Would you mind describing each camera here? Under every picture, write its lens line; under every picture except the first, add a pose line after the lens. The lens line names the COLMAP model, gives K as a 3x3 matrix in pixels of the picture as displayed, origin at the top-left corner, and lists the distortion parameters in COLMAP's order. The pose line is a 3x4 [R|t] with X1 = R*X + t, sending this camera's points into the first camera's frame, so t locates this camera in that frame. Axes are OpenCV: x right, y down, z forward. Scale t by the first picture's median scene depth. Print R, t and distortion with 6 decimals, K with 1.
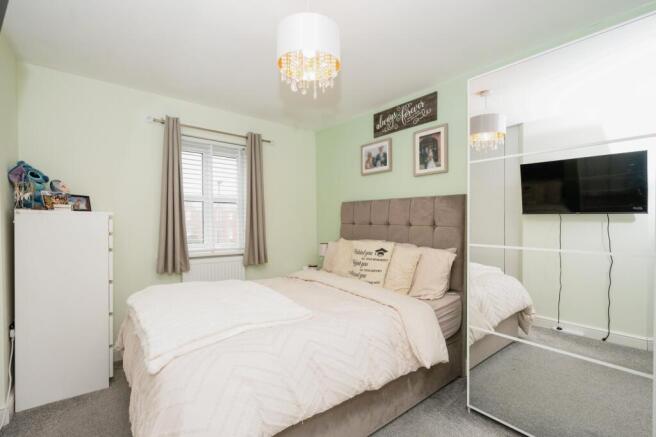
lens RADIAL K [[292.5, 0, 329.8], [0, 292.5, 222.3], [0, 0, 1]] dist [0.002780, -0.000005]
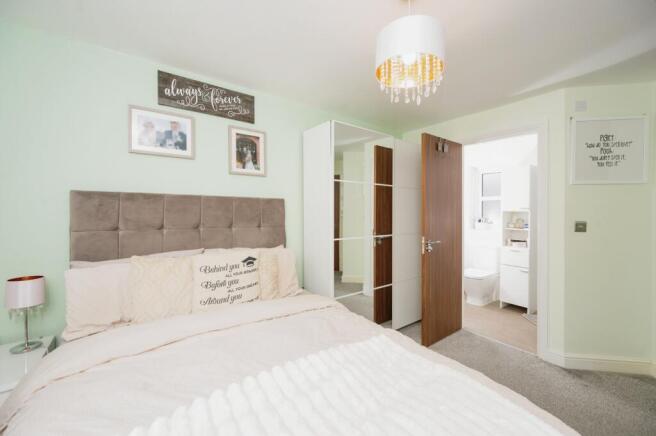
lens RADIAL K [[251.8, 0, 328.2], [0, 251.8, 210.8], [0, 0, 1]] dist [0.000916, 0.000386]
pose [[0.072321, 0.006310, 0.997361, -0.487270], [0.006140, 0.999958, -0.006772, -0.034348], [-0.997363, 0.006613, 0.072279, 0.658623]]
